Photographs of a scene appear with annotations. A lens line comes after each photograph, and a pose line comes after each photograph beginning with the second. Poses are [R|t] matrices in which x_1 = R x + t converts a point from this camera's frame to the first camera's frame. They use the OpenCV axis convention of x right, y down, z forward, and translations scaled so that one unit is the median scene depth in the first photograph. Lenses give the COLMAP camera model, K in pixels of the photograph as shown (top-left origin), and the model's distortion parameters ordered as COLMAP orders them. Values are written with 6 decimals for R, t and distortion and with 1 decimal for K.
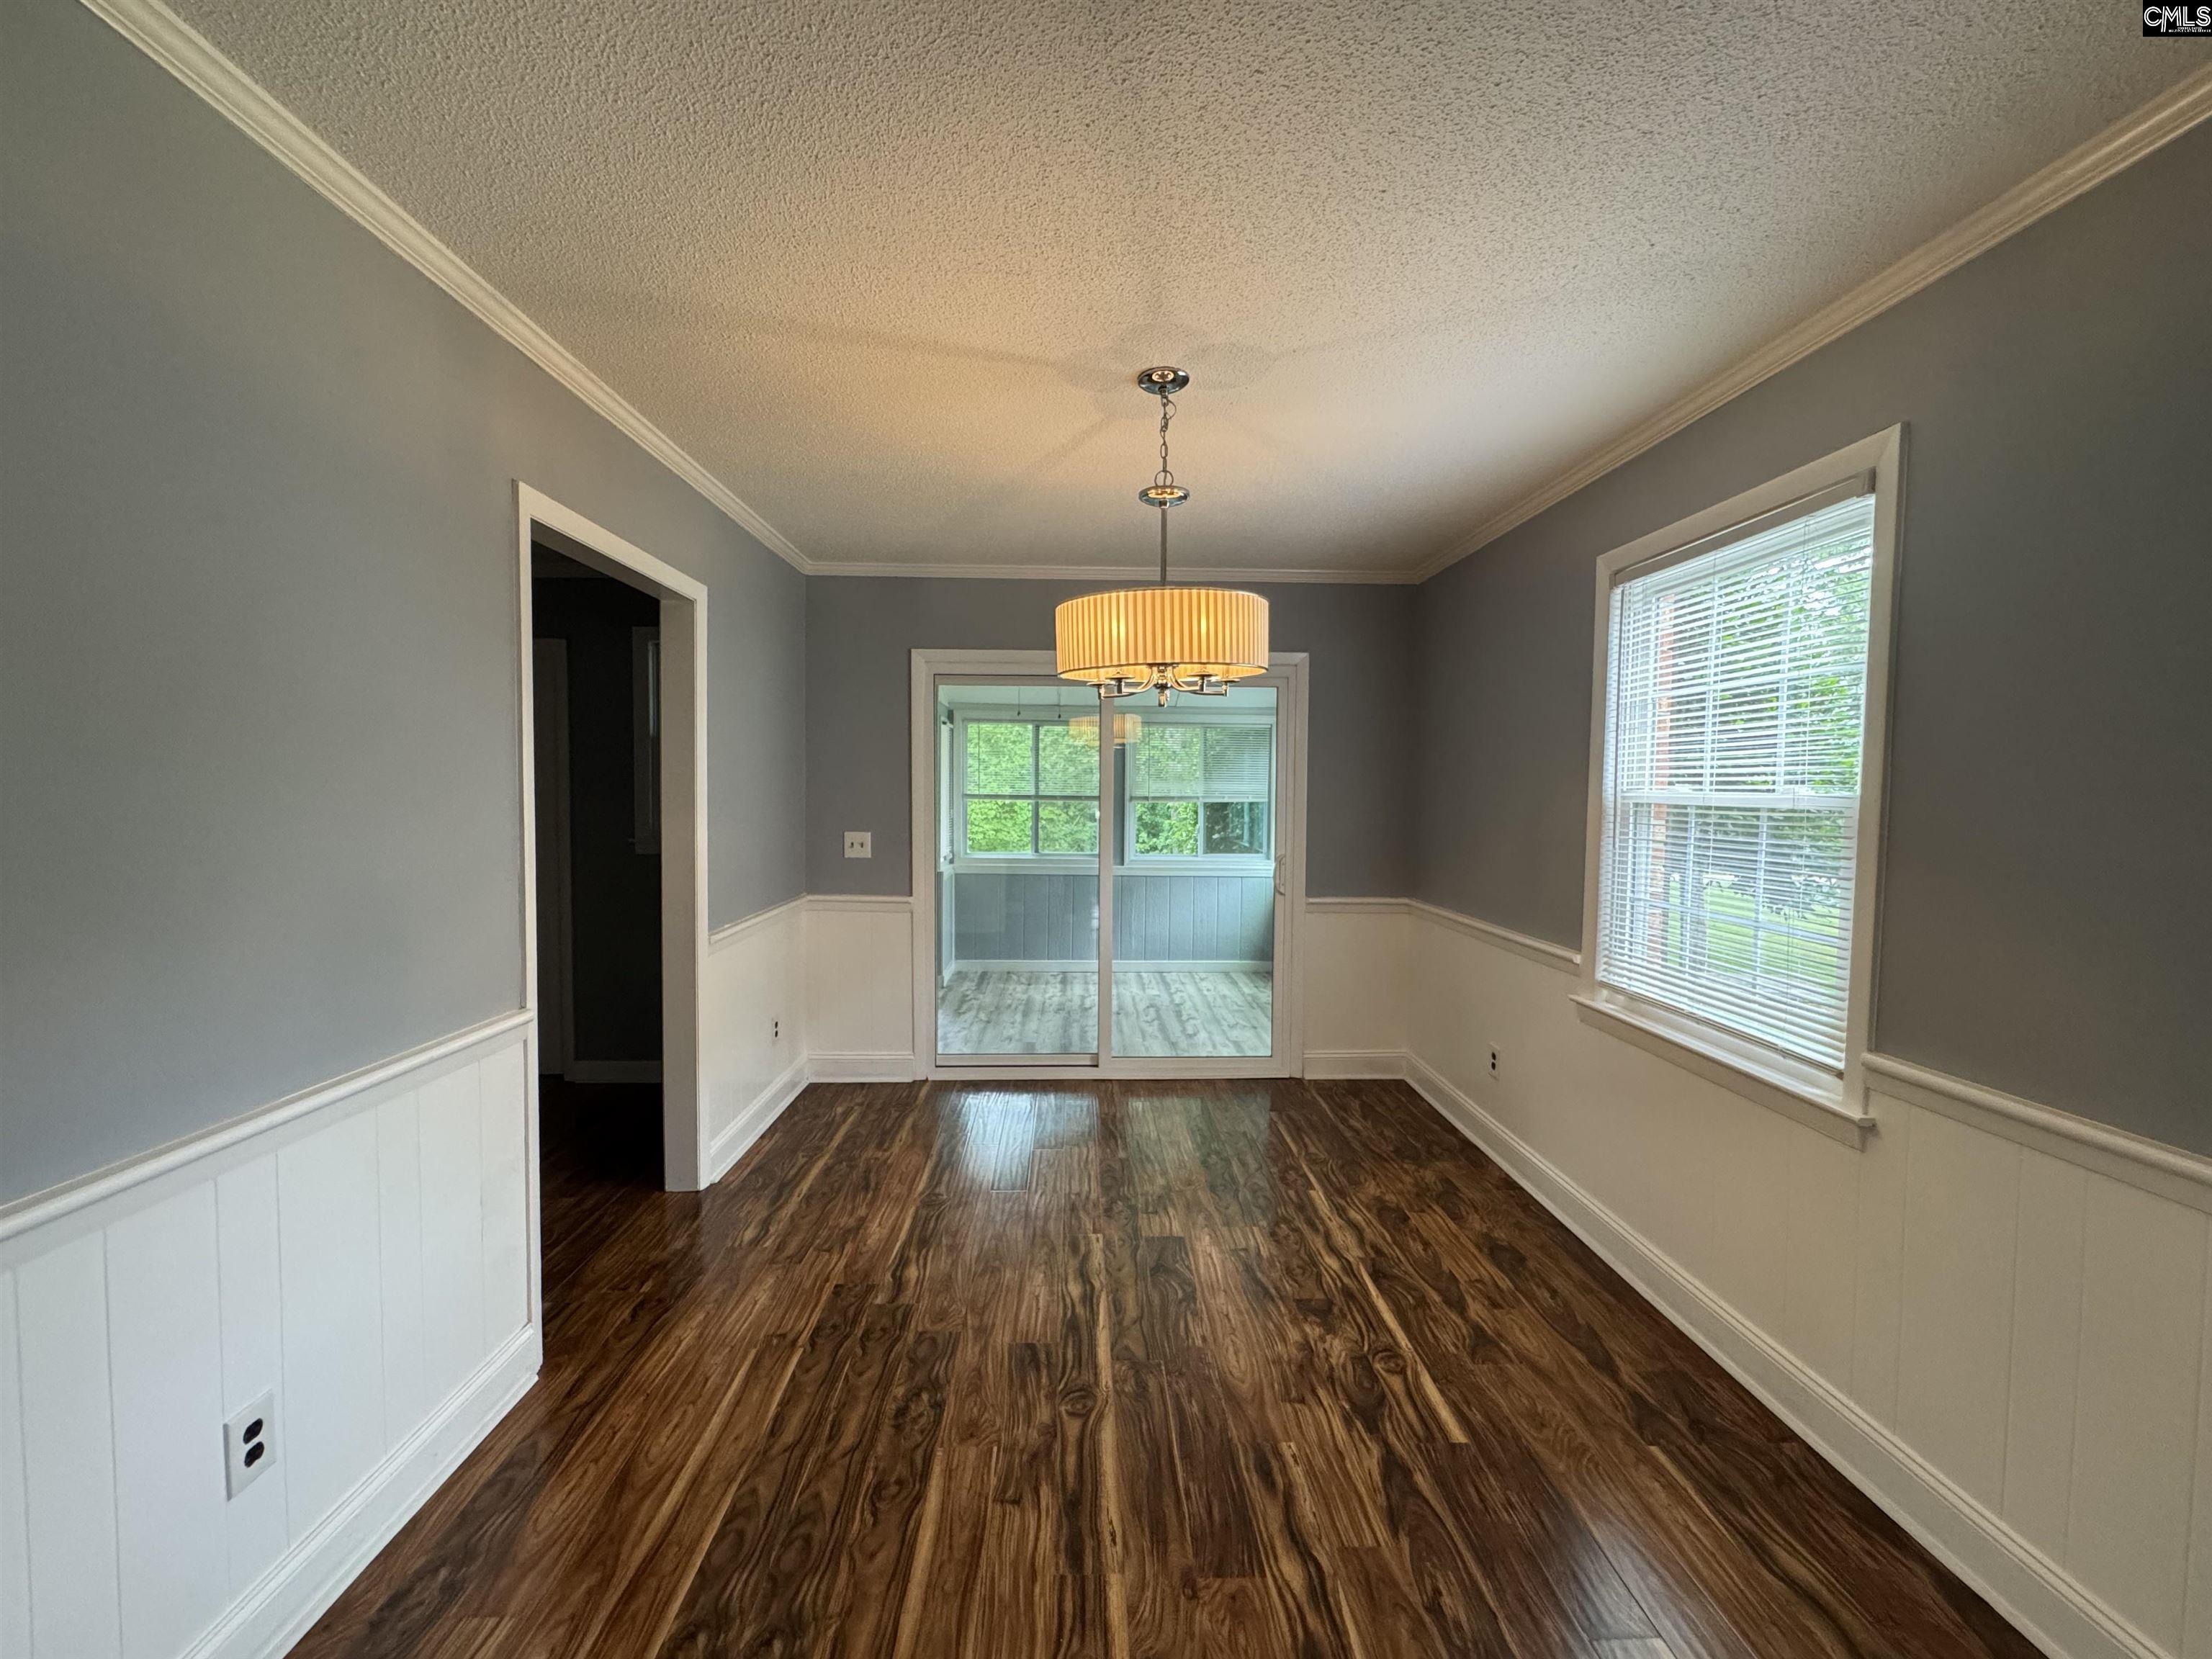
lens RADIAL K [[886.3, 0, 1106.0], [0, 886.3, 829.5], [0, 0, 1]] dist [-0.002109, -0.000316]
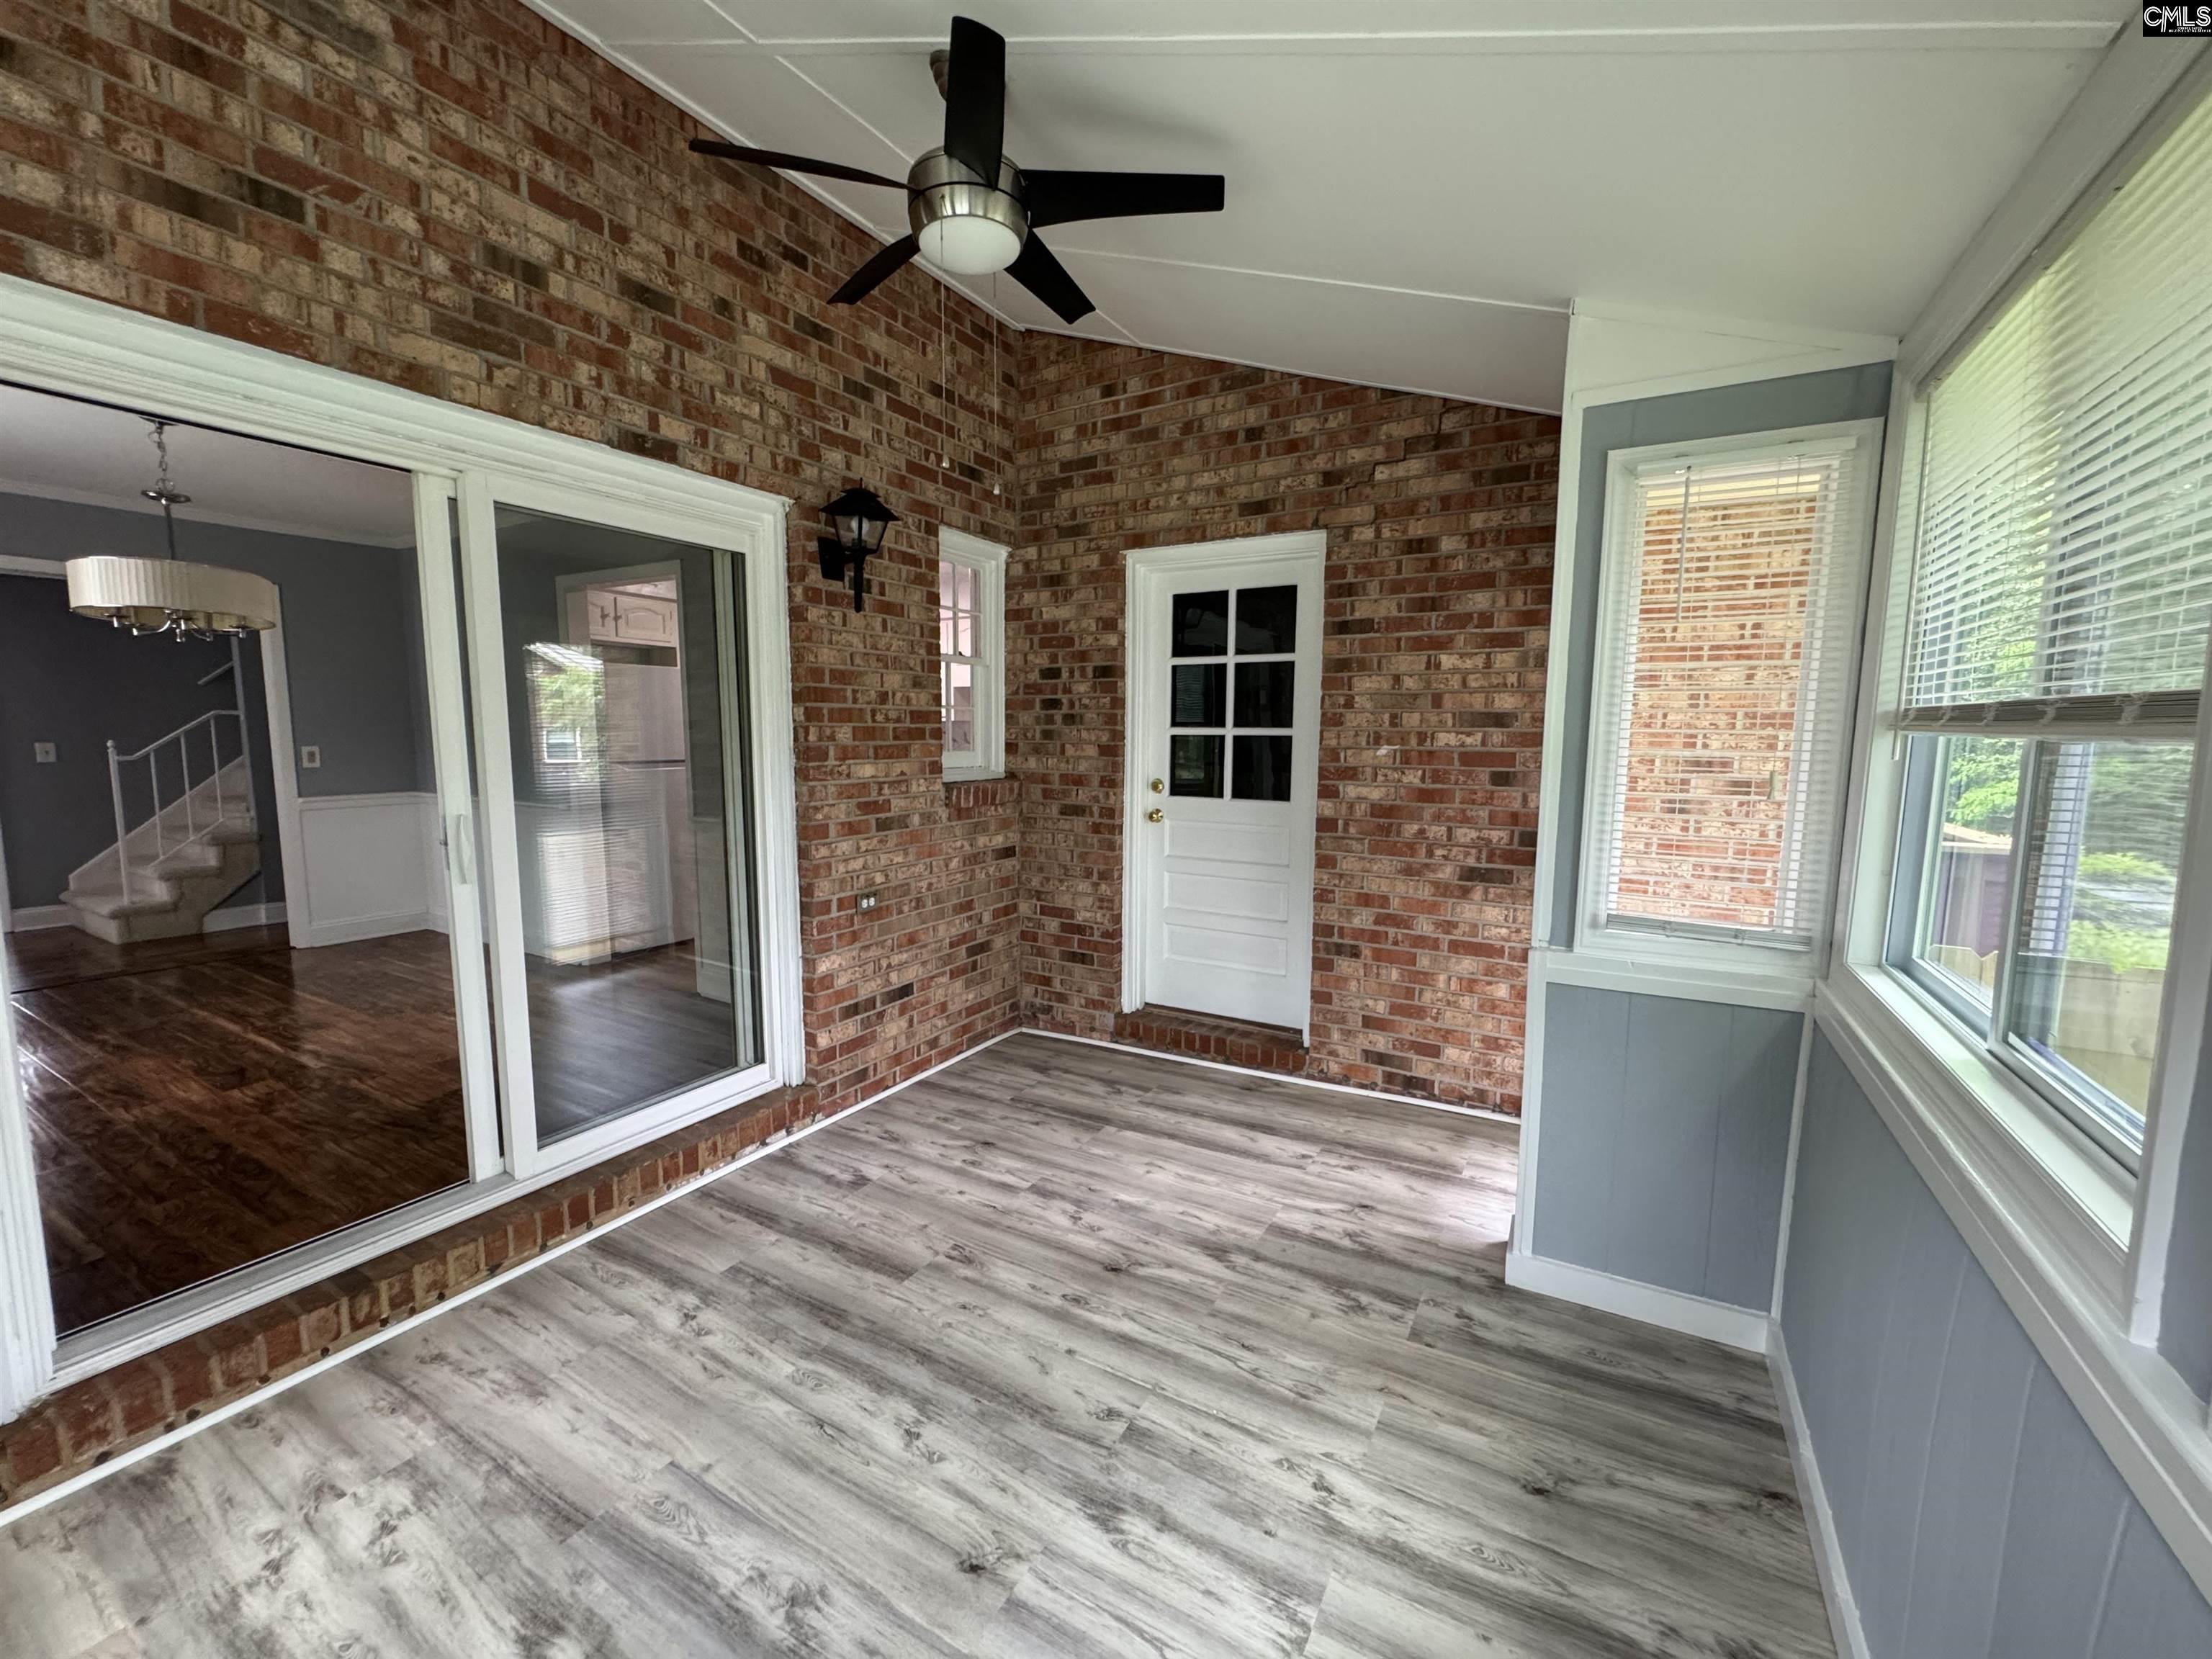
lens RADIAL K [[886.3, 0, 1106.0], [0, 886.3, 829.5], [0, 0, 1]] dist [-0.002109, -0.000316]
pose [[-0.533124, 0.083707, -0.841886, 0.386155], [-0.045350, 0.990835, 0.127235, -0.065707], [0.844821, 0.106011, -0.524442, 2.366113]]
